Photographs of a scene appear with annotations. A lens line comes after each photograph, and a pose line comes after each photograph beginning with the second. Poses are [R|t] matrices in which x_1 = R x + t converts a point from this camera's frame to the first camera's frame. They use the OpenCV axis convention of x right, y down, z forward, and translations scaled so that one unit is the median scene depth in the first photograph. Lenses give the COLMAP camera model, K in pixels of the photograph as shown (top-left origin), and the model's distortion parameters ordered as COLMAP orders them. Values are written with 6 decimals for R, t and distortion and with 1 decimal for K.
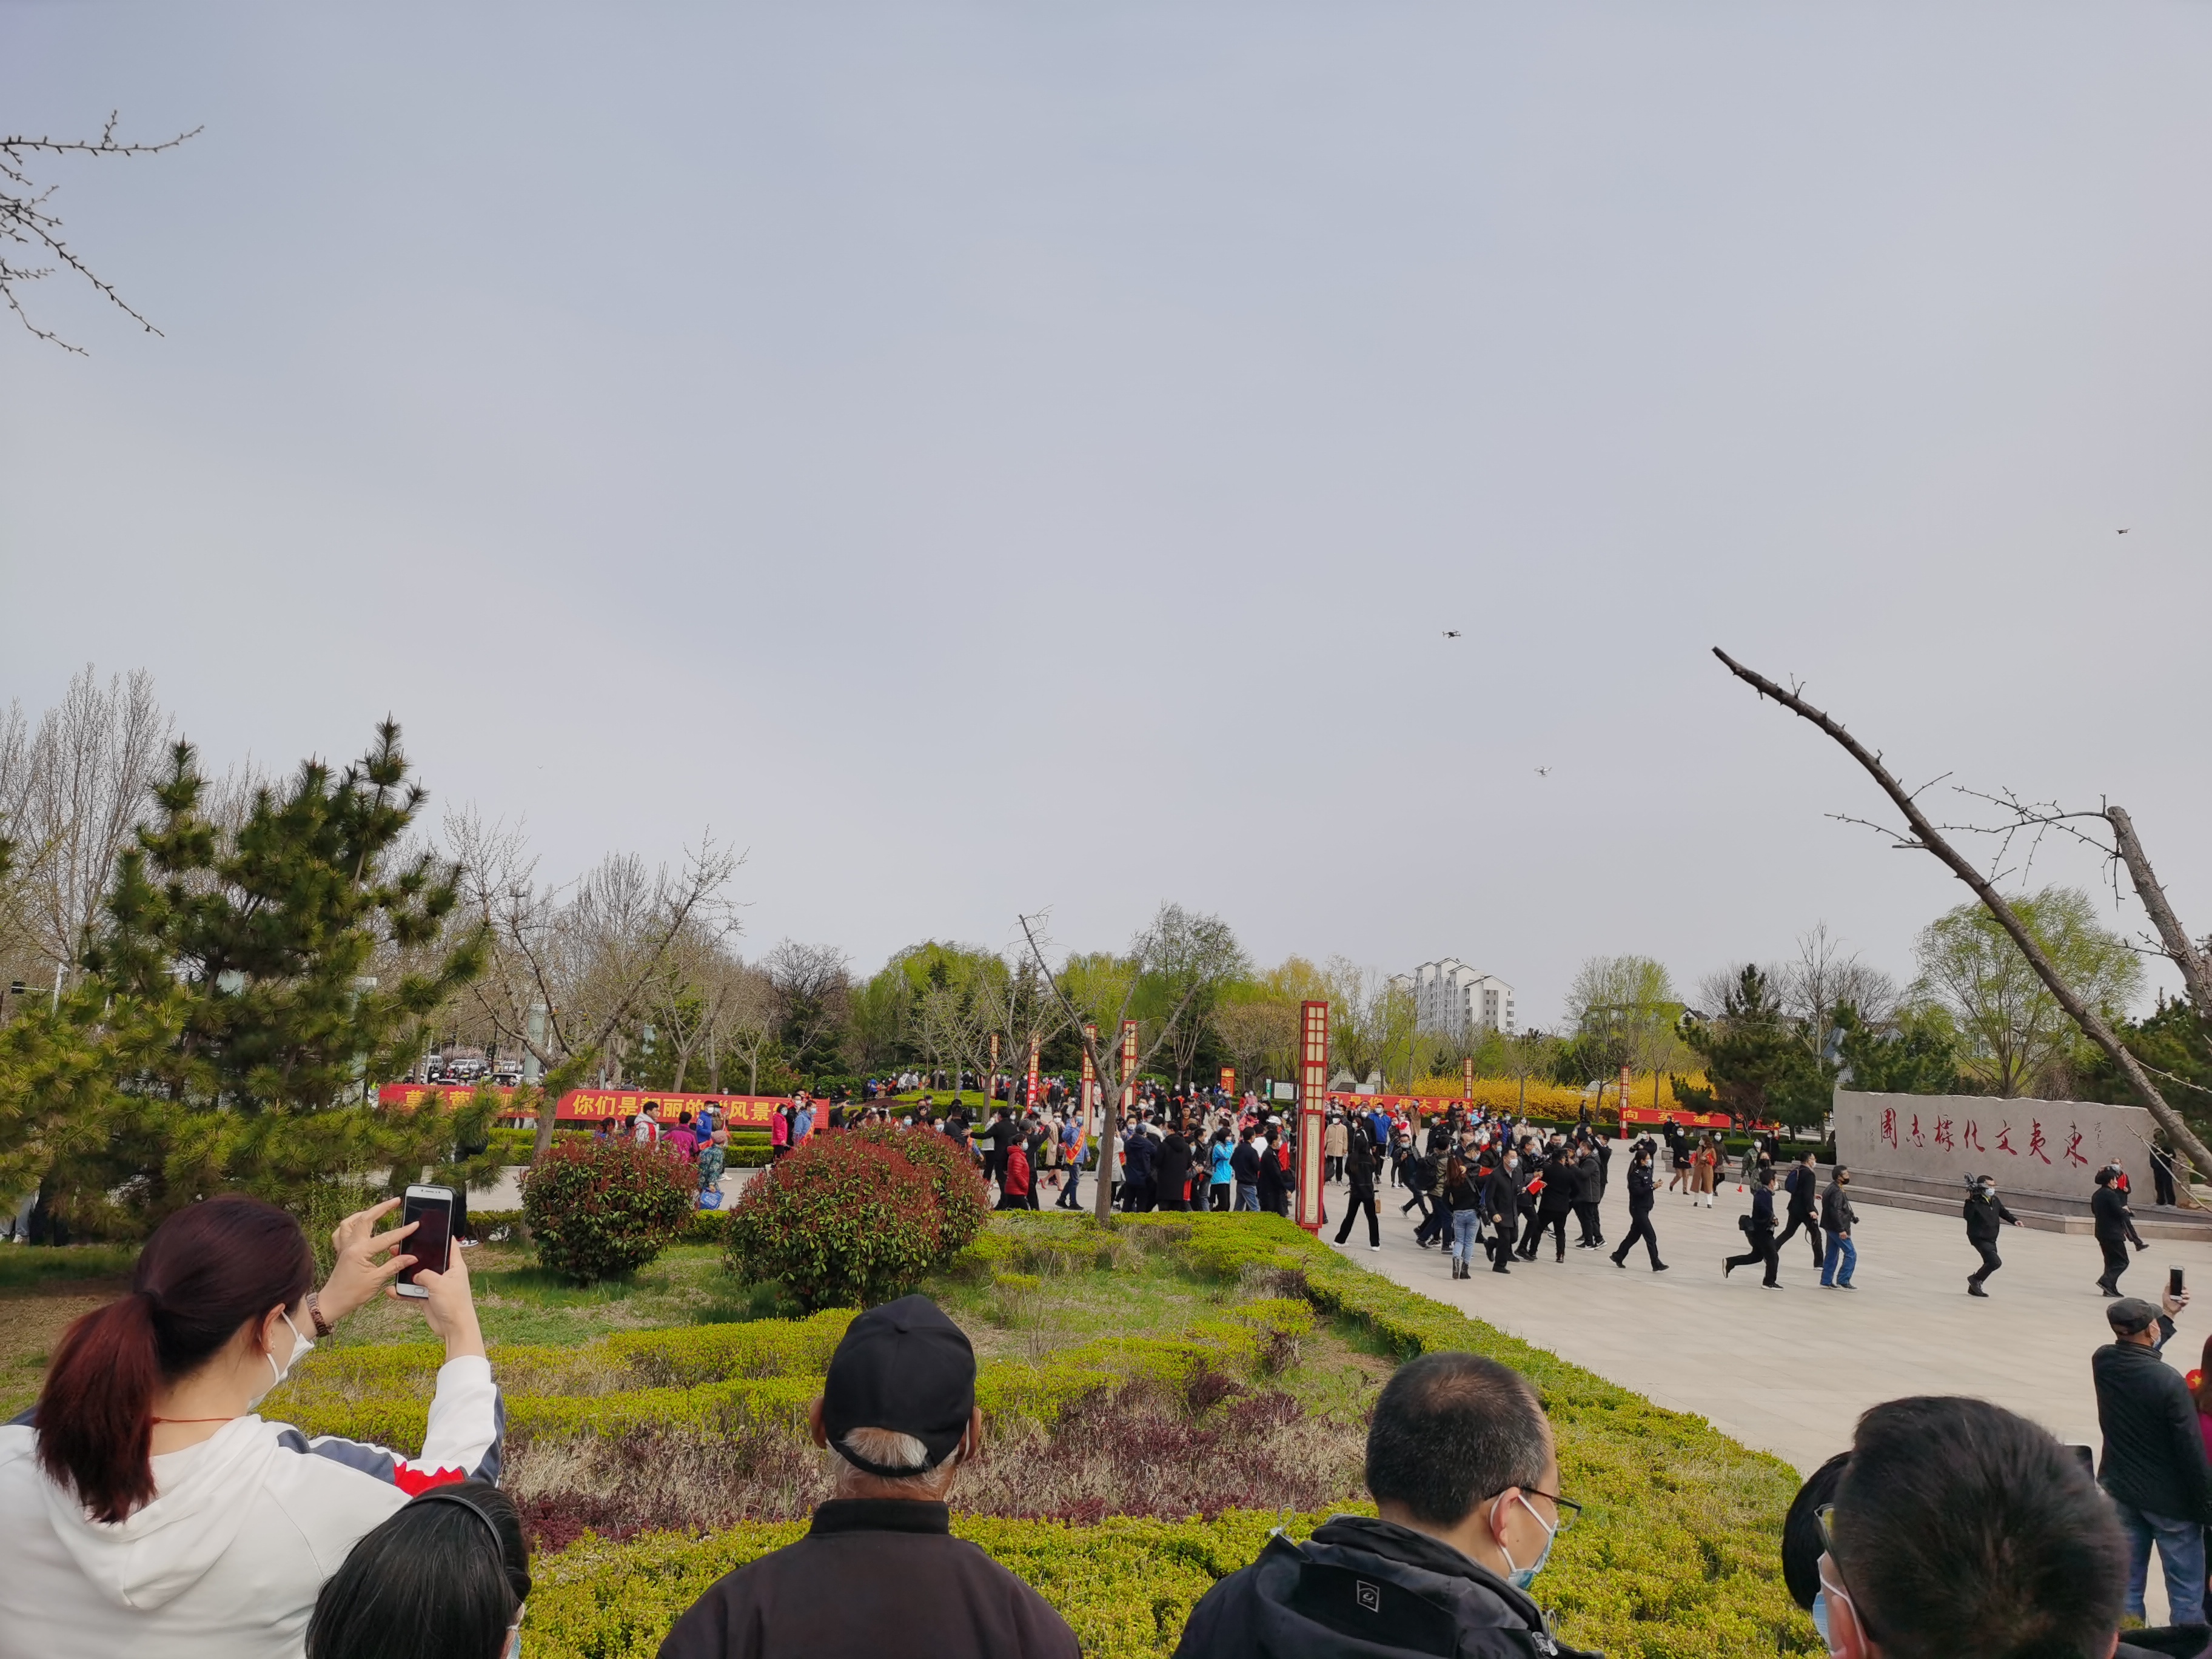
lens RADIAL K [[1695.0, 0, 1127.8], [0, 1695.0, 839.6], [0, 0, 1]] dist [0.068326, -0.065513]
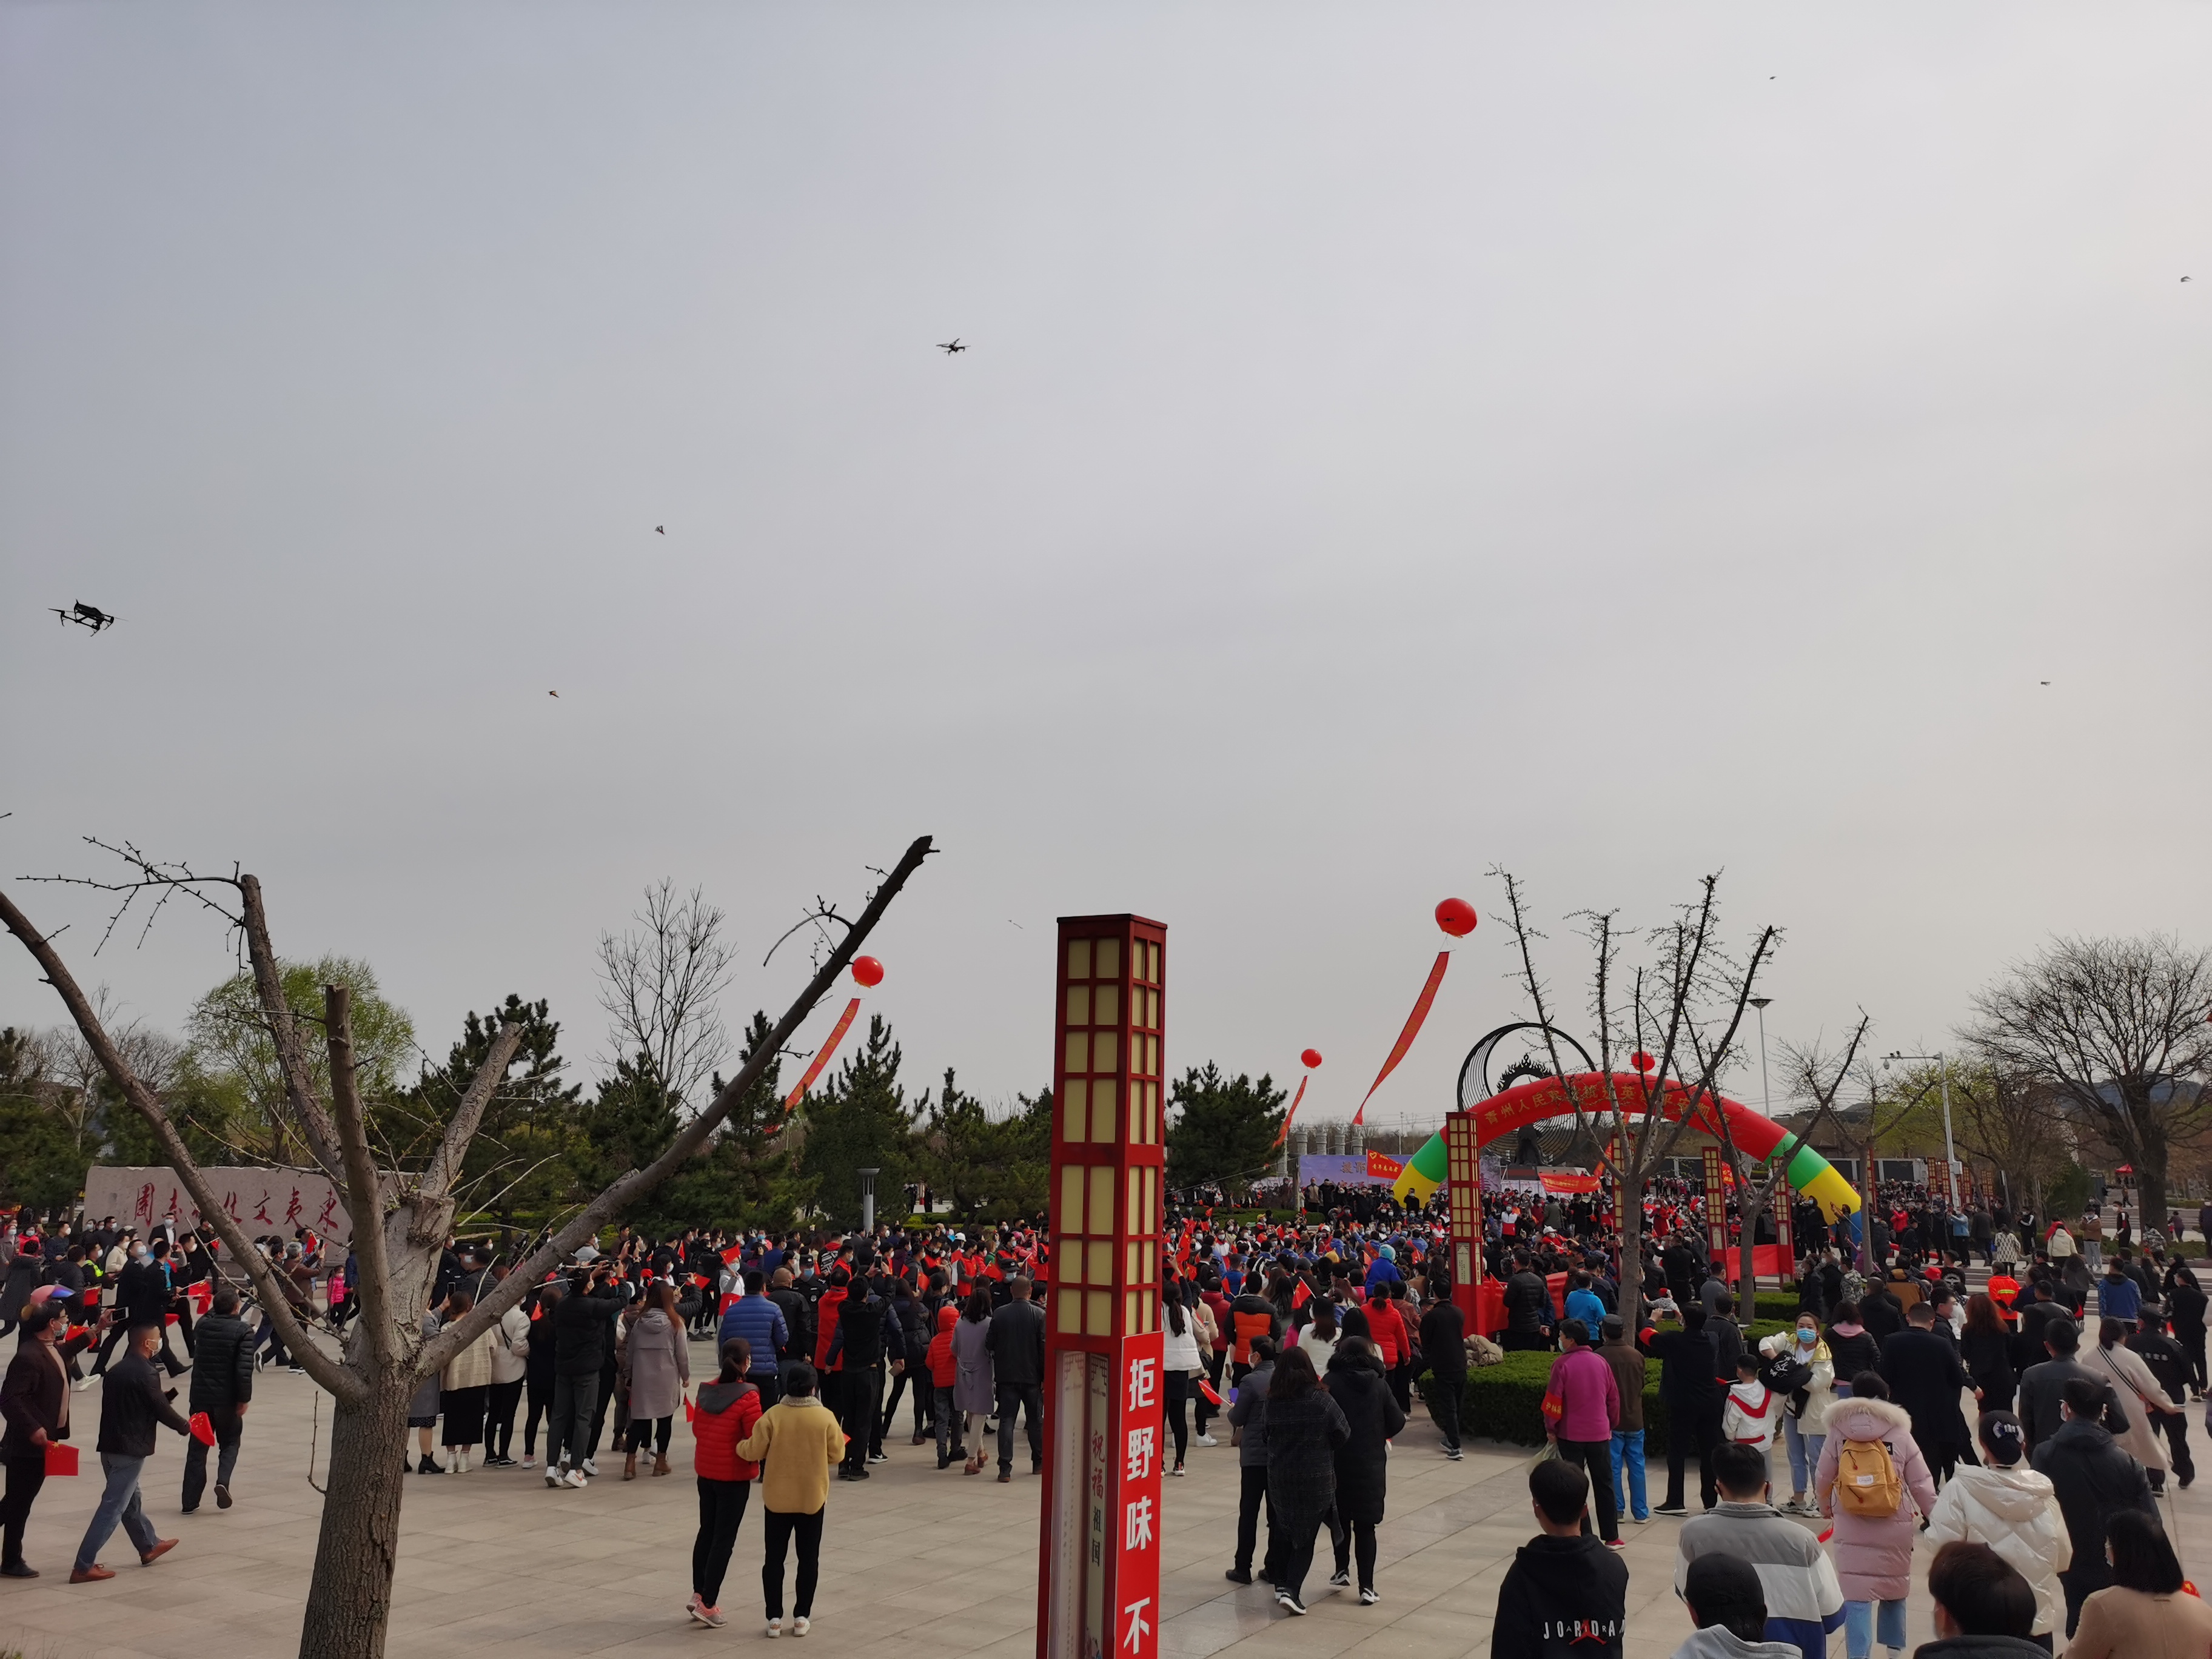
lens RADIAL K [[1695.0, 0, 1110.9], [0, 1695.0, 867.8], [0, 0, 1]] dist [0.068326, -0.065513]
pose [[0.617498, 0.101593, 0.779984, 0.011931], [-0.083545, 0.994486, -0.063391, -0.000198], [-0.782123, -0.026020, 0.622580, 0.000194]]
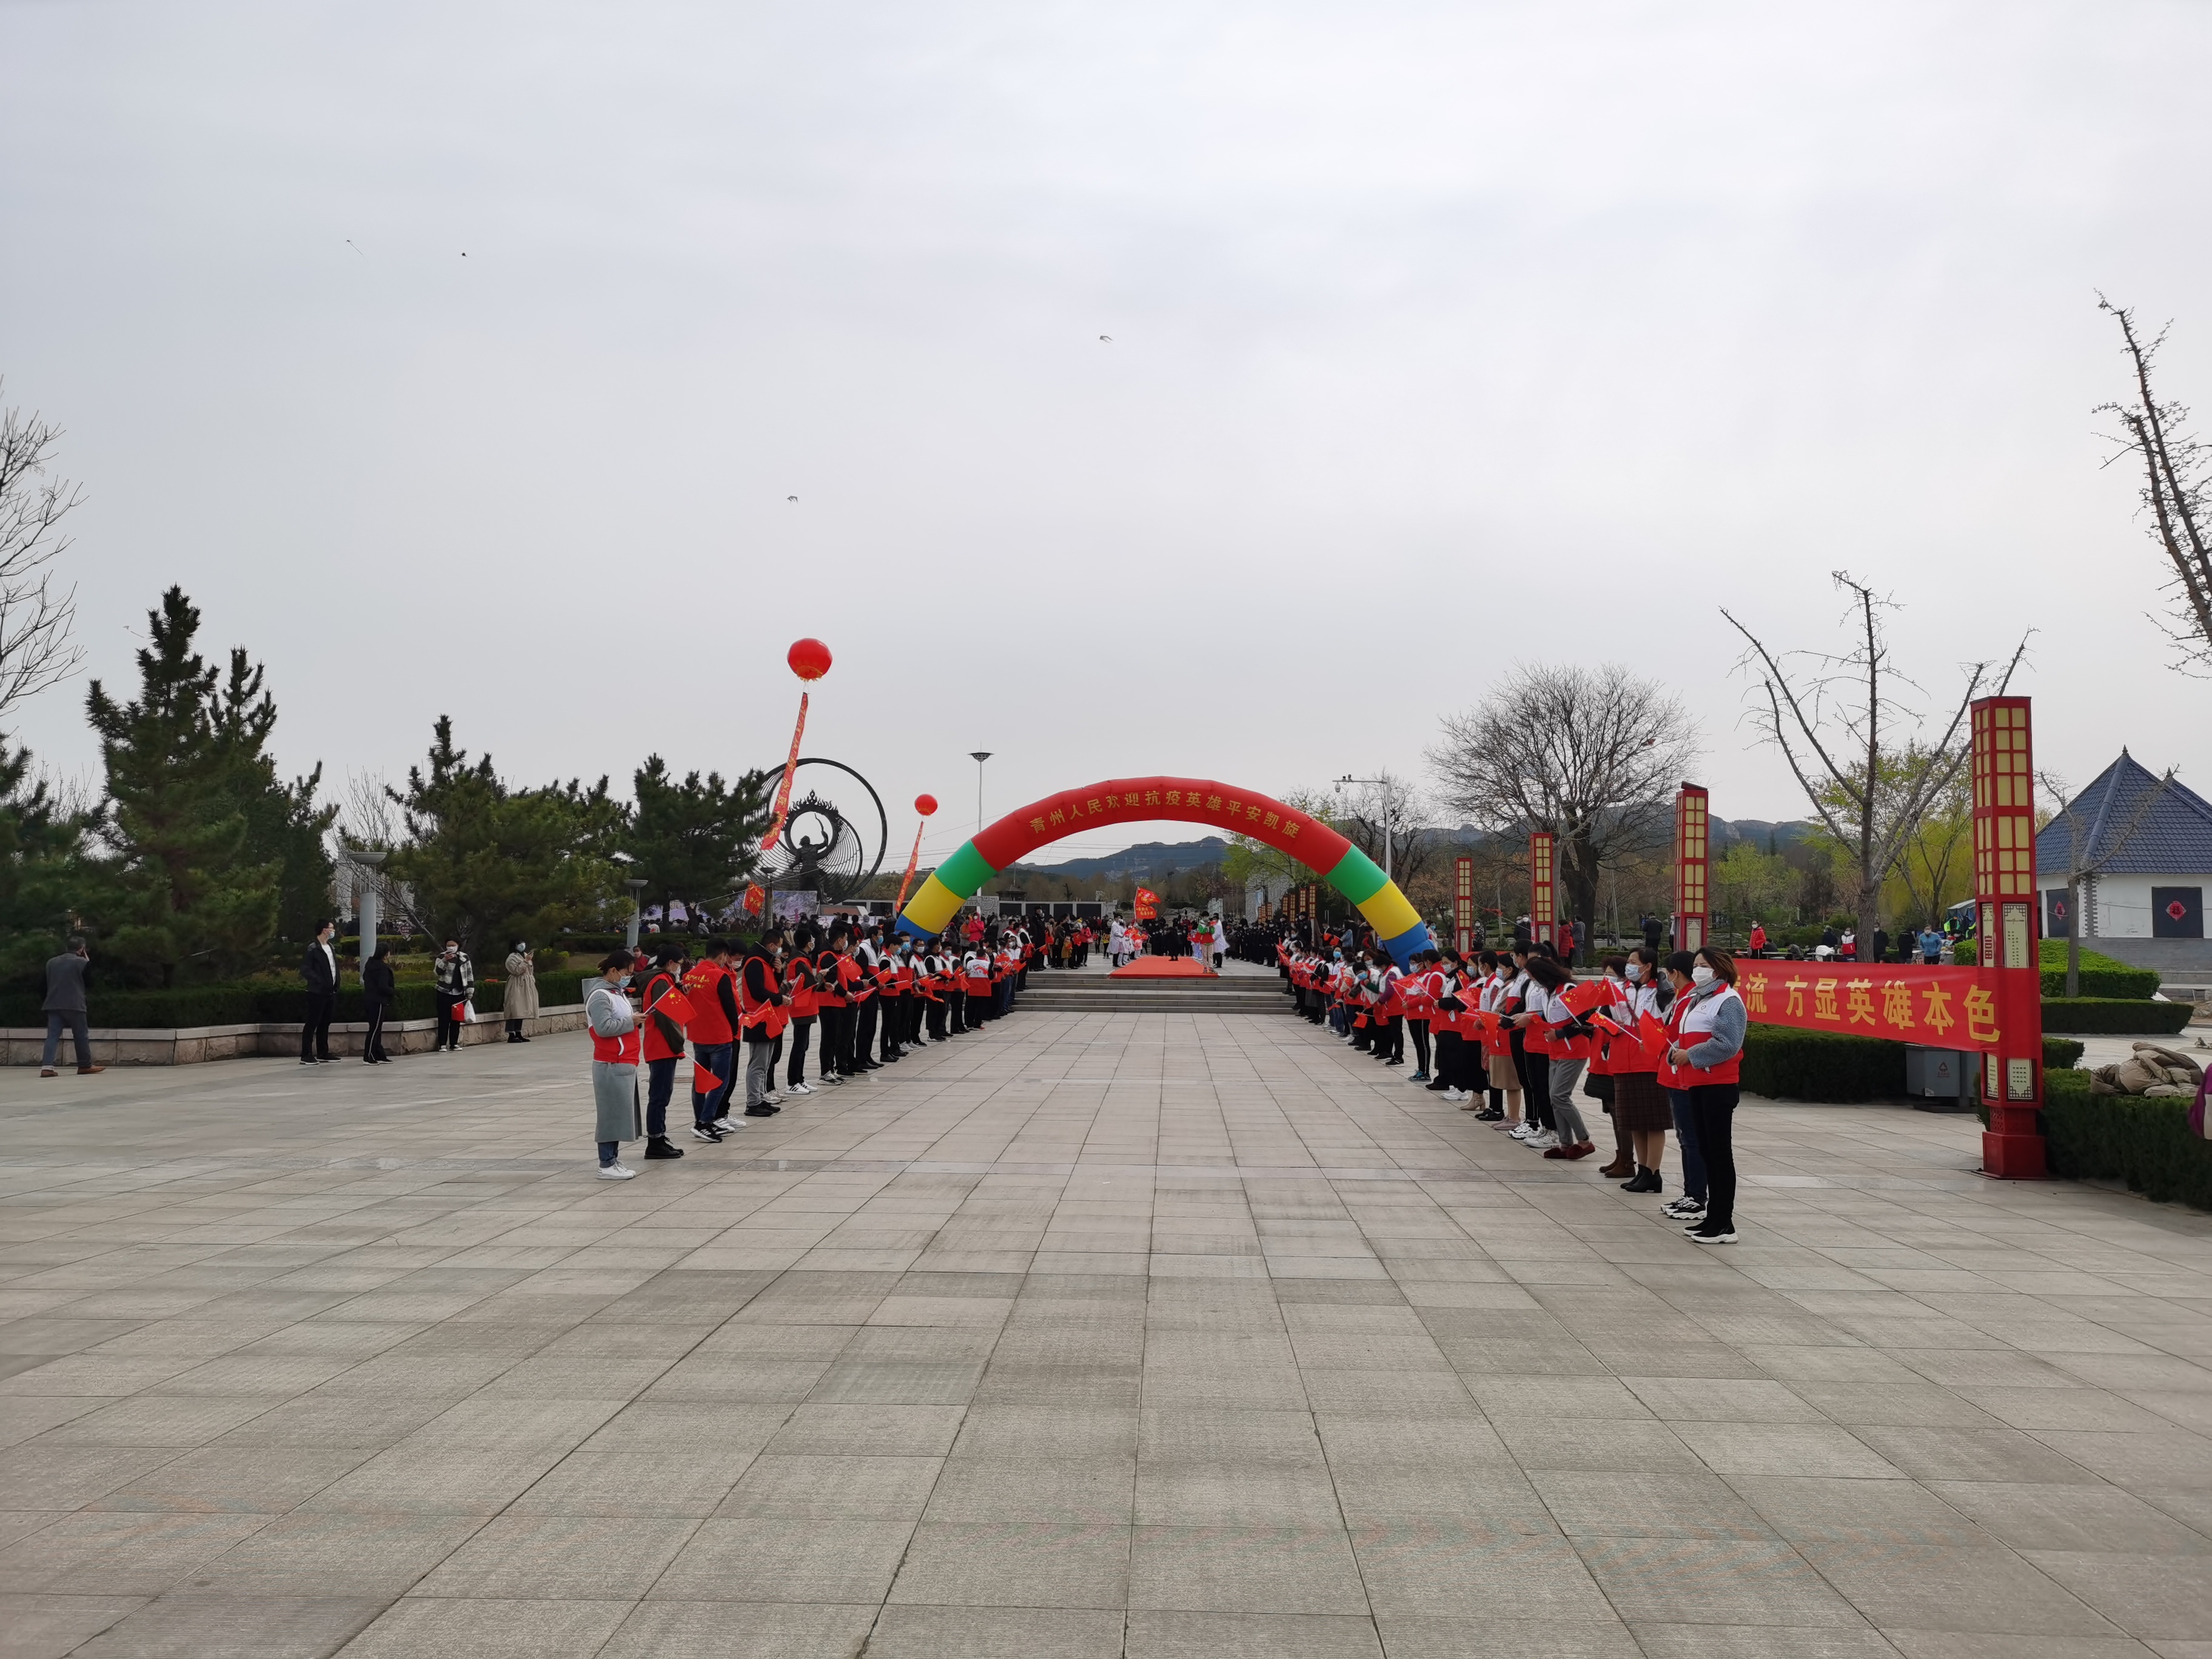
lens RADIAL K [[1695.0, 0, 1098.1], [0, 1695.0, 831.3], [0, 0, 1]] dist [0.068326, -0.065513]
pose [[0.189087, 0.016246, 0.981826, 0.074131], [-0.125921, 0.992009, 0.007837, 0.036441], [-0.973853, -0.125114, 0.189622, 0.162769]]
